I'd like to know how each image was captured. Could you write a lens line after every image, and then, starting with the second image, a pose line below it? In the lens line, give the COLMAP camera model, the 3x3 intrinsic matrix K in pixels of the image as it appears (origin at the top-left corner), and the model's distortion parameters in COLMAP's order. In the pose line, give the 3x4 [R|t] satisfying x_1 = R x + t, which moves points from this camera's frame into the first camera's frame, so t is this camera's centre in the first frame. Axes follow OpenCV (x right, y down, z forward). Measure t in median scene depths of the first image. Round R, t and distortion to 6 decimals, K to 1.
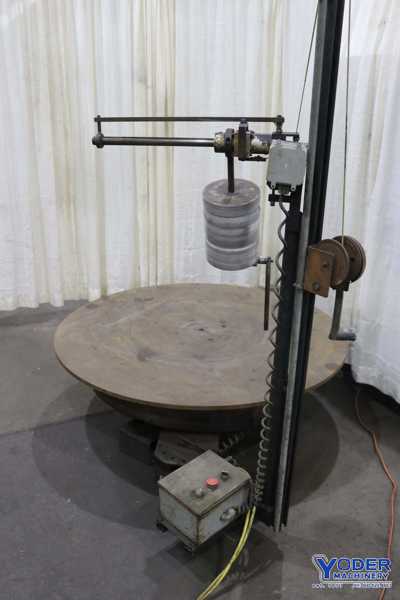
lens RADIAL K [[576.2, 0, 194.1], [0, 576.2, 277.2], [0, 0, 1]] dist [-0.096001, 0.000000]
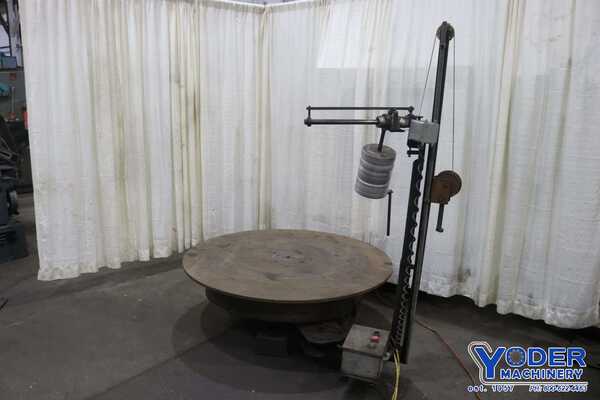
lens RADIAL K [[507.1, 0, 287.8], [0, 507.1, 179.4], [0, 0, 1]] dist [-0.087621, 0.004476]
pose [[0.892126, -0.065885, 0.446956, -0.507623], [0.126581, 0.986137, -0.107290, 0.035629], [-0.433691, 0.152292, 0.888099, -0.112490]]
